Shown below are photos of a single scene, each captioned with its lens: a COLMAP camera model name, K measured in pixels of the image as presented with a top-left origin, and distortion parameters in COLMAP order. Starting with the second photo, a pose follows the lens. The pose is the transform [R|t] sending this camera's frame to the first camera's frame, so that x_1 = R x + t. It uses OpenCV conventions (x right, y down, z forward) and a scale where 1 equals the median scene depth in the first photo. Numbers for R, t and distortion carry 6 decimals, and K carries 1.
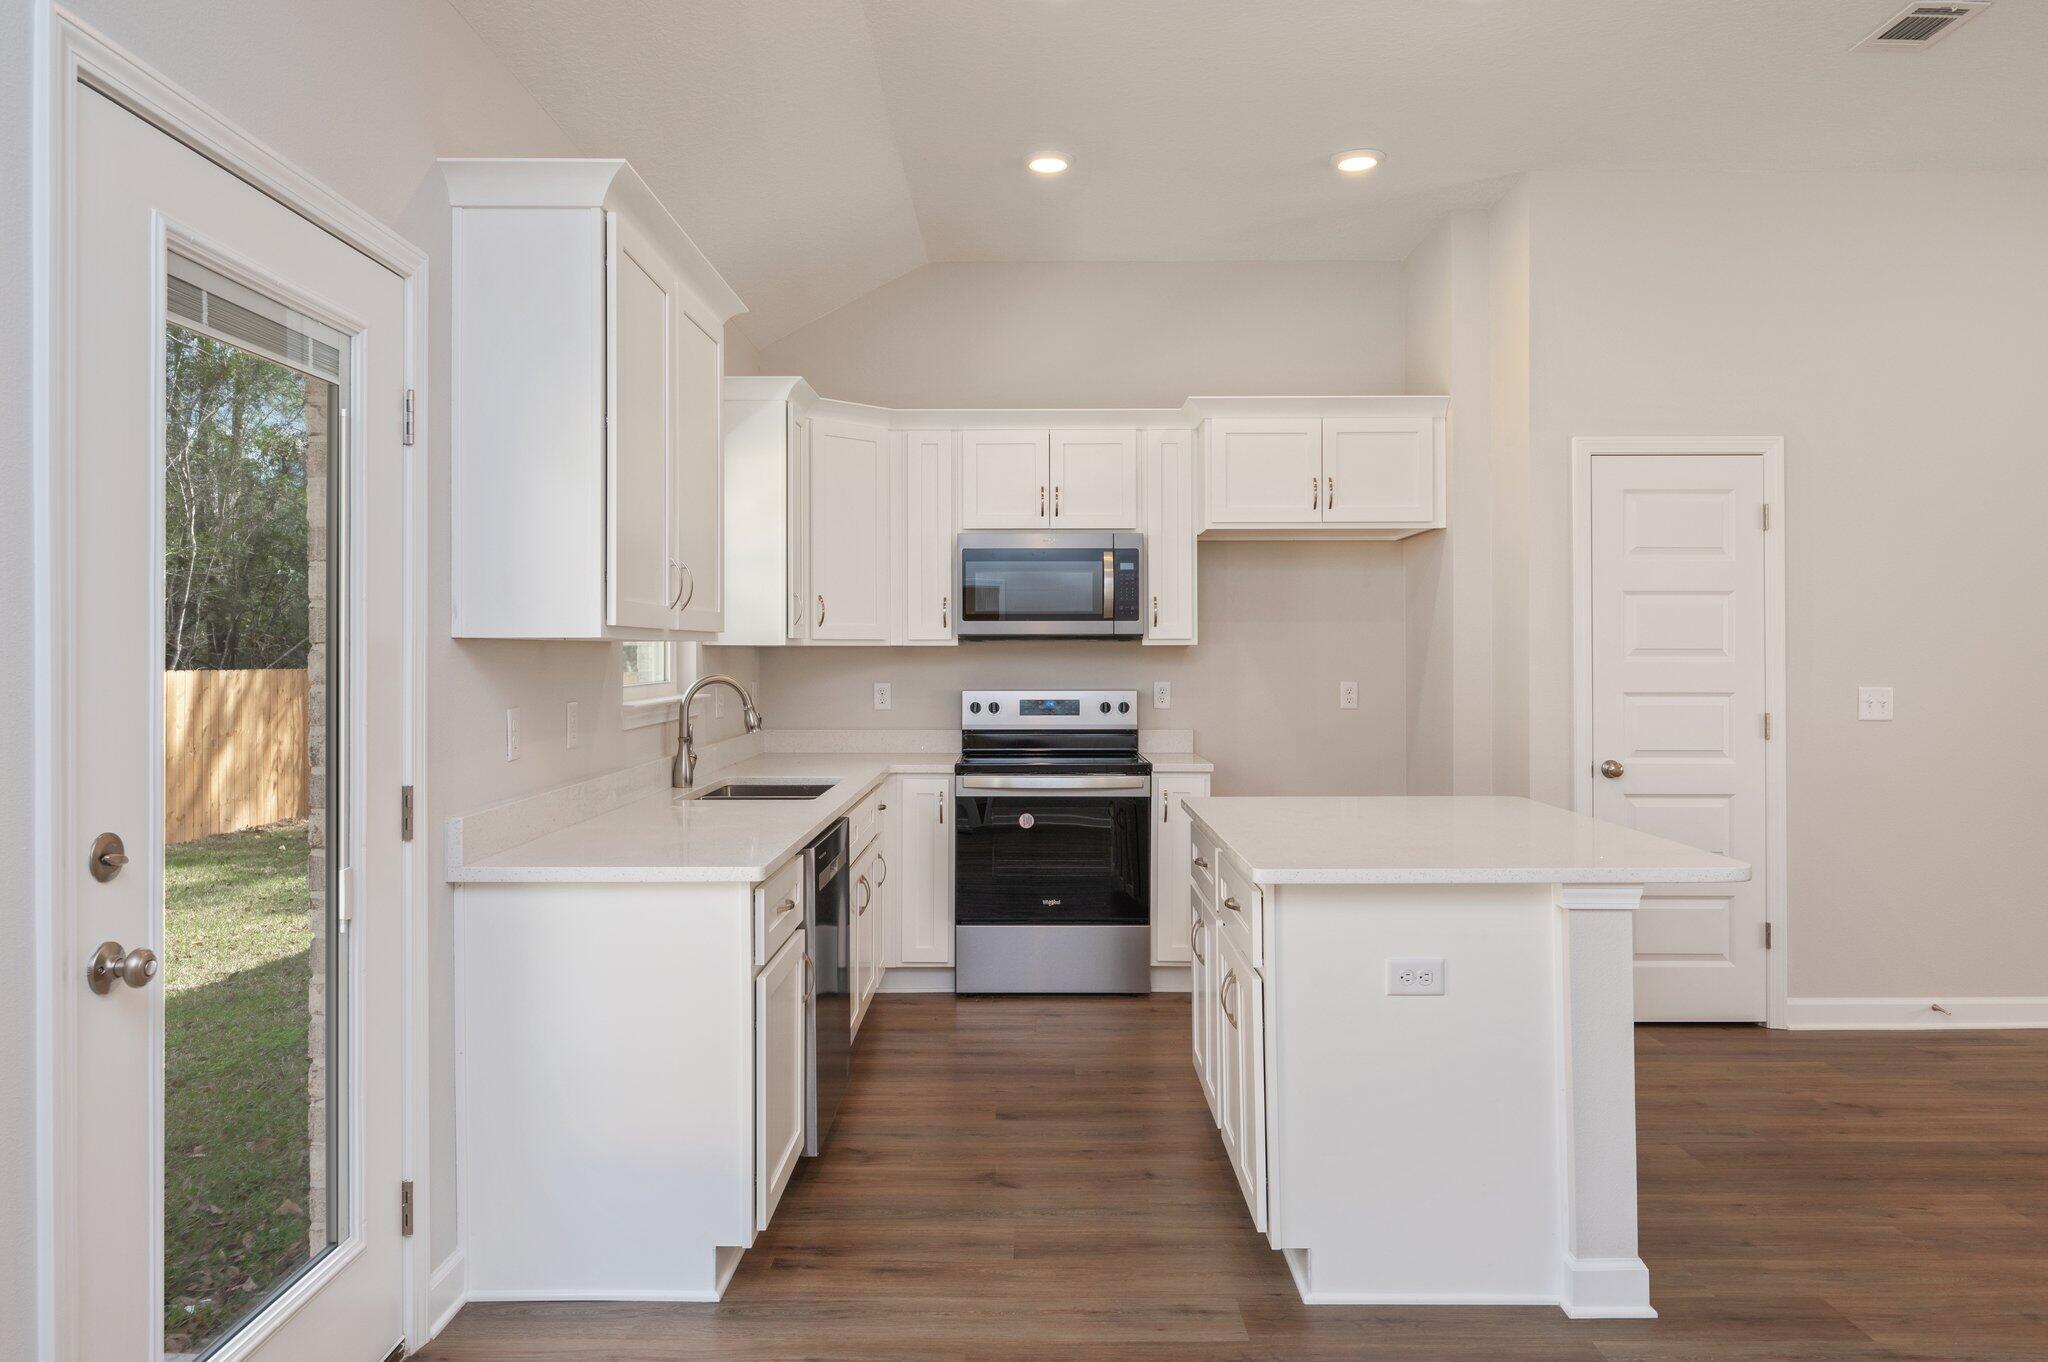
lens RADIAL K [[1363.9, 0, 1033.7], [0, 1363.9, 645.0], [0, 0, 1]] dist [-0.006896, -0.000040]
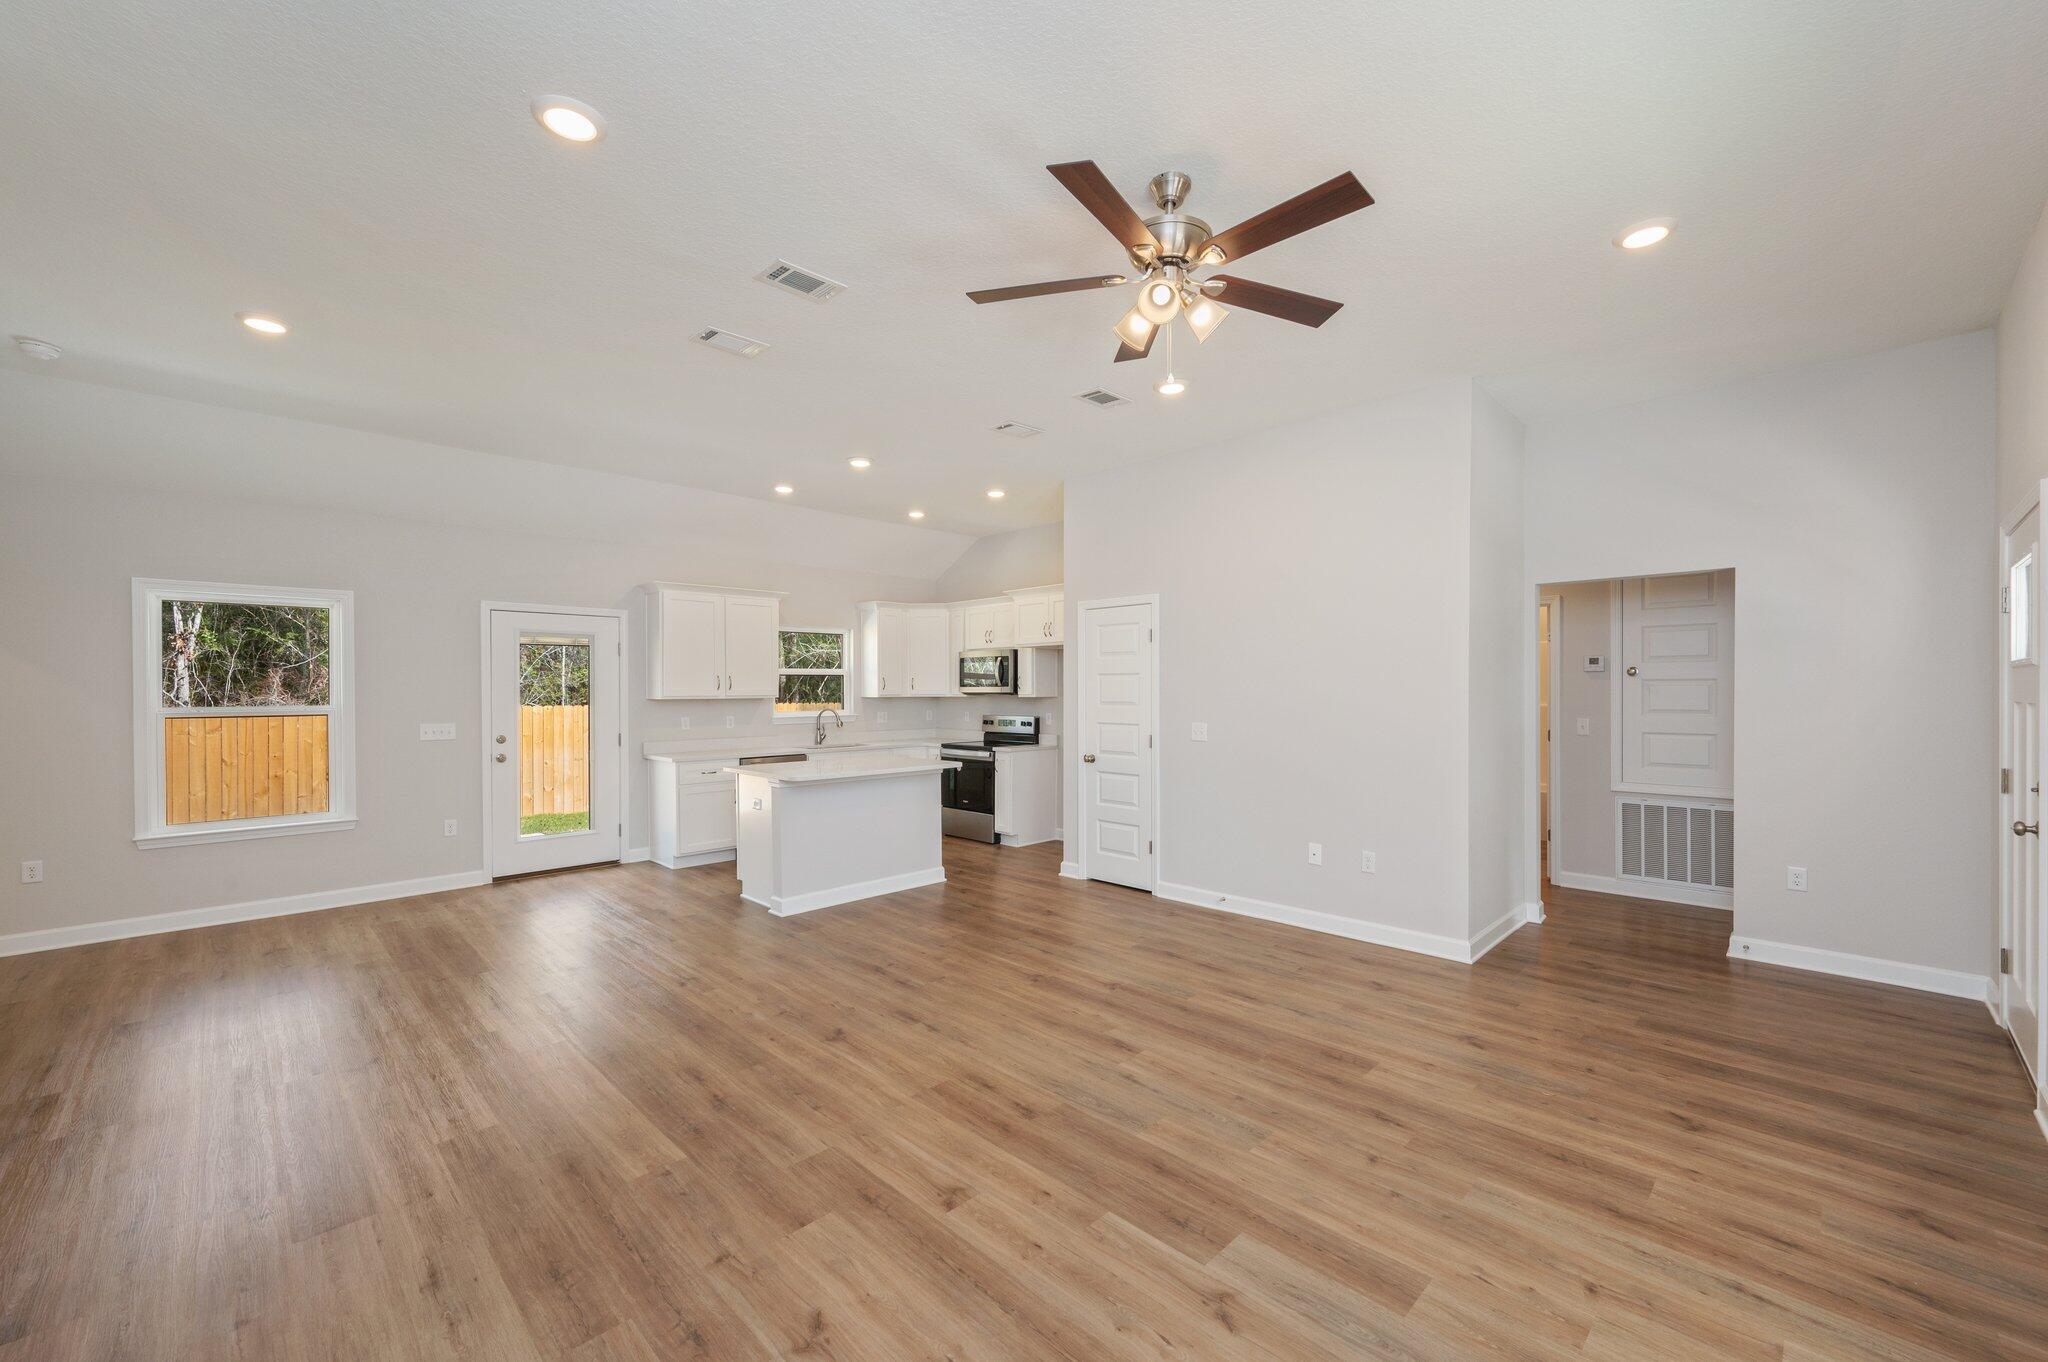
lens RADIAL K [[817.7, 0, 1035.4], [0, 817.7, 694.5], [0, 0, 1]] dist [-0.000214, 0.000282]
pose [[0.710115, 0.002775, -0.704080, 1.193469], [0.007360, 0.999908, 0.011365, -0.021834], [0.704047, -0.013252, 0.710029, 0.038807]]
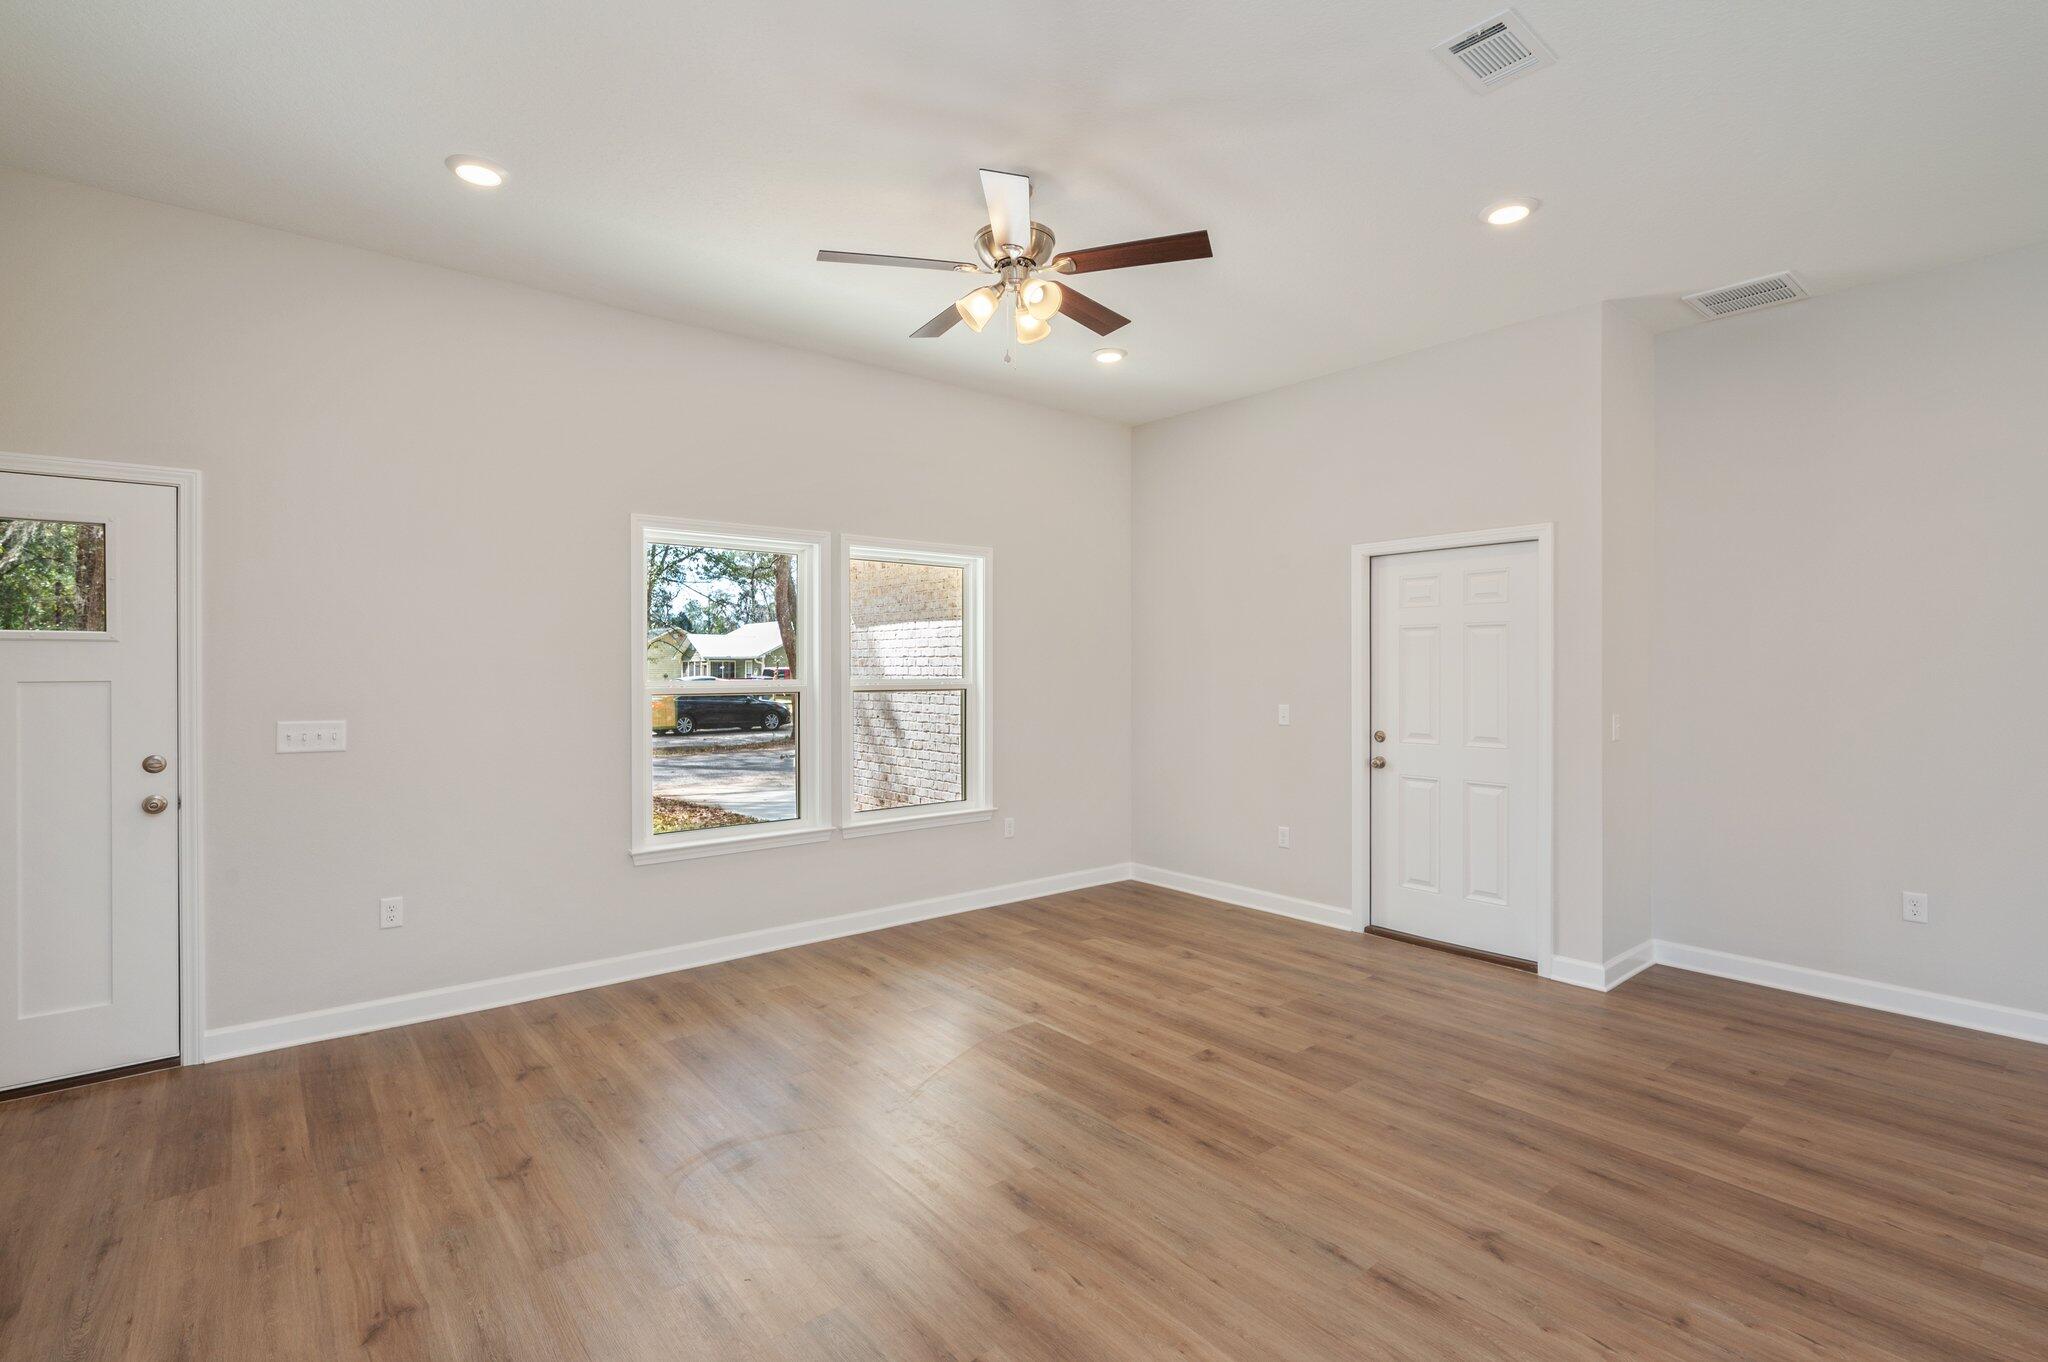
lens RADIAL K [[946.6, 0, 1027.7], [0, 946.6, 674.7], [0, 0, 1]] dist [0.000146, 0.000942]
pose [[-0.635927, -0.002071, 0.771747, 0.393299], [-0.001771, 0.999998, 0.001225, -0.010926], [-0.771747, -0.000588, -0.635929, 0.863659]]
